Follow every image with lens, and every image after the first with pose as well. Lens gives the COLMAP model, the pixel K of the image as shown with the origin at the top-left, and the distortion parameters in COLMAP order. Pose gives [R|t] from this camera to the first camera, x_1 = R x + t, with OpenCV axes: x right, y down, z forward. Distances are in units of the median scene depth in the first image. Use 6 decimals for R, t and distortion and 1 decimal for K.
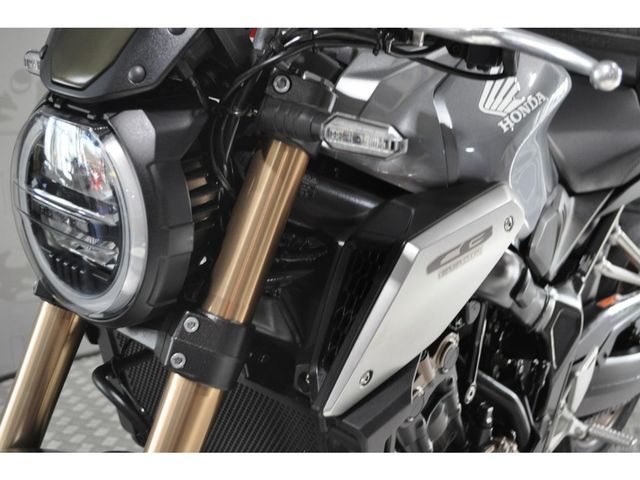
lens RADIAL K [[903.5, 0, 316.4], [0, 903.5, 242.6], [0, 0, 1]] dist [-0.037142, 0.000000]
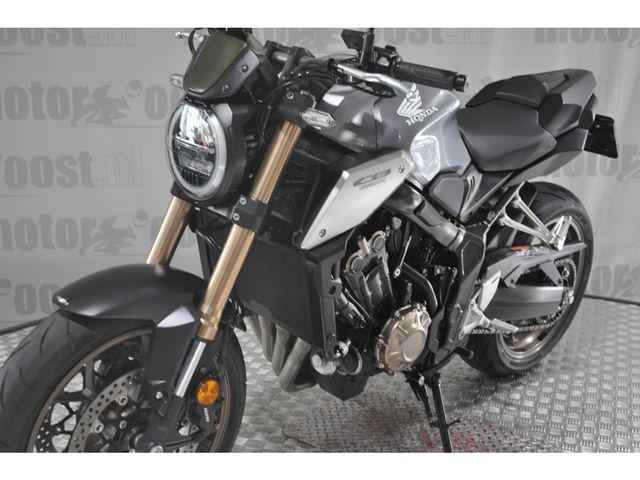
lens RADIAL K [[903.5, 0, 322.6], [0, 903.5, 237.6], [0, 0, 1]] dist [-0.037142, 0.000000]
pose [[0.996022, 0.054099, -0.070808, 0.206350], [-0.055791, 0.998197, -0.022146, 0.206213], [0.069483, 0.026009, 0.997244, -1.135656]]
